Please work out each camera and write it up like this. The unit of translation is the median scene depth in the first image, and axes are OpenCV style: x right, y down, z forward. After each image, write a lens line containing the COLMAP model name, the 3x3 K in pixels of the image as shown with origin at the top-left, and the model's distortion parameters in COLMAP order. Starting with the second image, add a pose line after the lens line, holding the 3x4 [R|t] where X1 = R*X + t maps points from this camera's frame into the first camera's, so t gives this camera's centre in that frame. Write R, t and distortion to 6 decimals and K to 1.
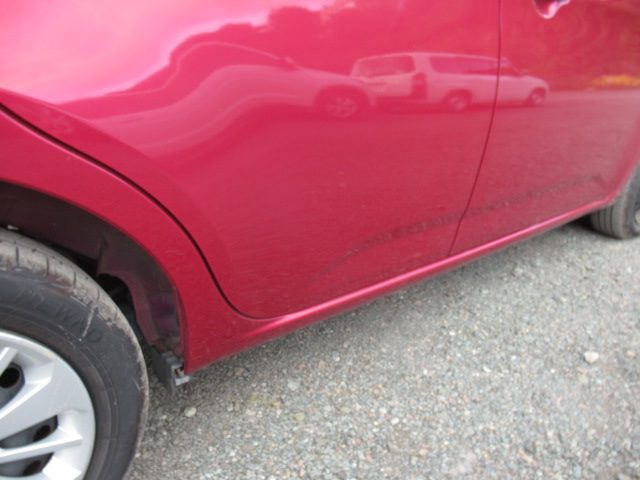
lens RADIAL K [[490.4, 0, 320.6], [0, 490.4, 242.7], [0, 0, 1]] dist [-0.009422, -0.001315]
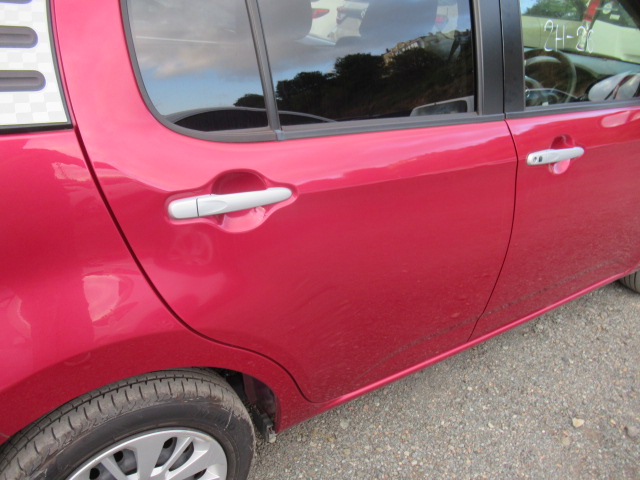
lens RADIAL K [[490.4, 0, 318.6], [0, 490.4, 245.6], [0, 0, 1]] dist [-0.009422, -0.001315]
pose [[0.990376, 0.076681, -0.115222, -0.004966], [-0.063864, 0.991757, 0.111087, -0.313843], [0.122791, -0.102659, 0.987109, -0.286172]]
